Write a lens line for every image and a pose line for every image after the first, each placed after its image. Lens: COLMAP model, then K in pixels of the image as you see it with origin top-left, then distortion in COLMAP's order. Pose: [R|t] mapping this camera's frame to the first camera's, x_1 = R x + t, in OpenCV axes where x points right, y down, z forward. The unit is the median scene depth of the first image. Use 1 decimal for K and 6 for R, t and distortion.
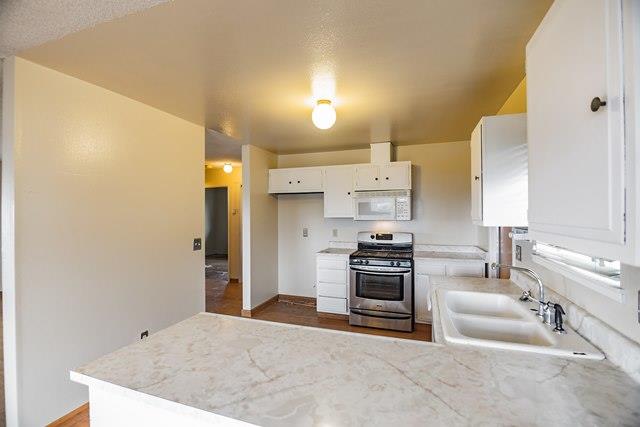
lens RADIAL K [[286.0, 0, 321.8], [0, 286.0, 212.3], [0, 0, 1]] dist [-0.003375, -0.009028]
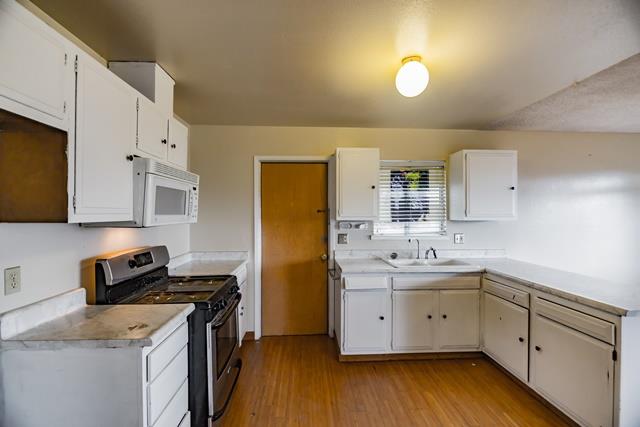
lens RADIAL K [[286.0, 0, 321.8], [0, 286.0, 212.3], [0, 0, 1]] dist [-0.003375, -0.009028]
pose [[-0.379480, 0.009566, 0.925151, -0.386602], [0.002270, 0.999953, -0.009408, 0.011934], [-0.925197, -0.001470, -0.379484, 0.988798]]
